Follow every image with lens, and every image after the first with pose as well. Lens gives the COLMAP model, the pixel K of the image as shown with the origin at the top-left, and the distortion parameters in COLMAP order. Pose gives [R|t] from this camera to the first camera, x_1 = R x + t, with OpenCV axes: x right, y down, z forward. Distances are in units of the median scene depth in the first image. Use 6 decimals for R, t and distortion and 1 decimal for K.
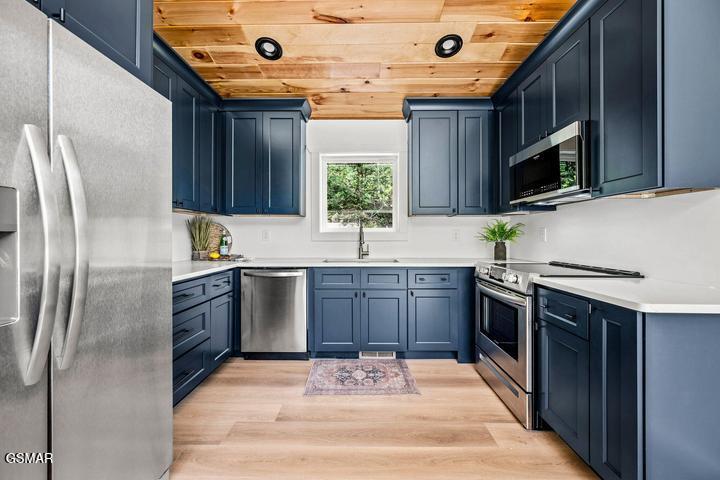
lens RADIAL K [[282.7, 0, 358.6], [0, 282.7, 235.9], [0, 0, 1]] dist [-0.001553, -0.000403]
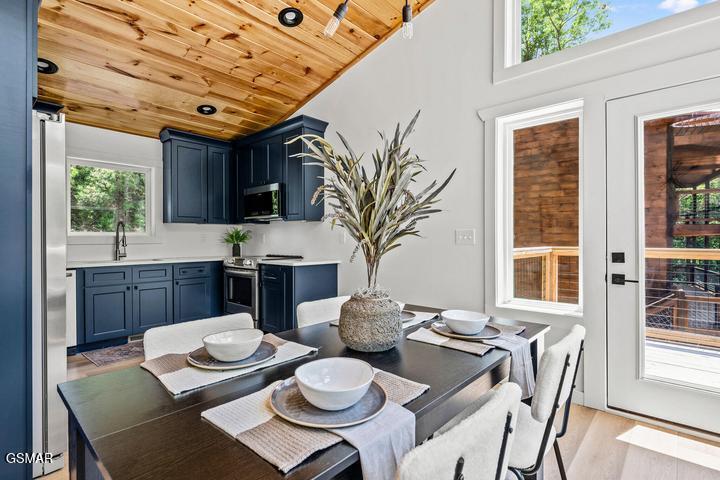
lens RADIAL K [[357.3, 0, 359.7], [0, 357.3, 239.0], [0, 0, 1]] dist [-0.000785, -0.000262]
pose [[0.659401, -0.001269, 0.751791, -0.501671], [0.000613, 0.999999, 0.001150, -0.002598], [-0.751792, -0.000297, 0.659401, -0.742008]]
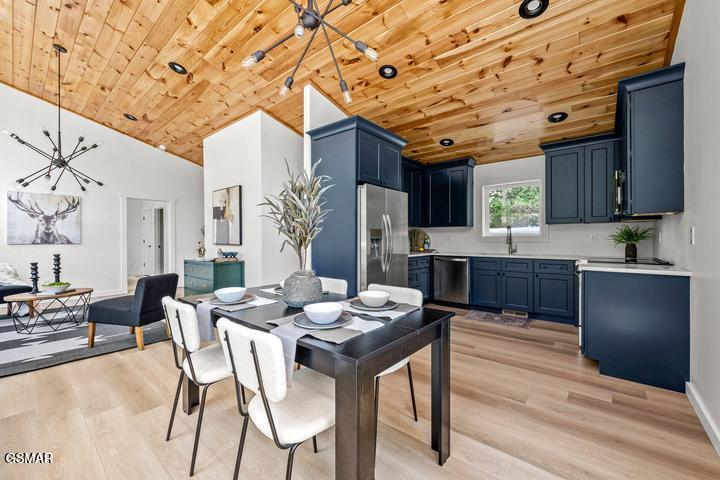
lens RADIAL K [[292.4, 0, 358.2], [0, 292.4, 240.4], [0, 0, 1]] dist [0.000507, -0.000026]
pose [[0.775973, 0.000642, -0.630765, 0.439734], [0.004486, 0.999969, 0.006536, -0.005431], [0.630750, -0.007902, 0.775946, -0.869996]]
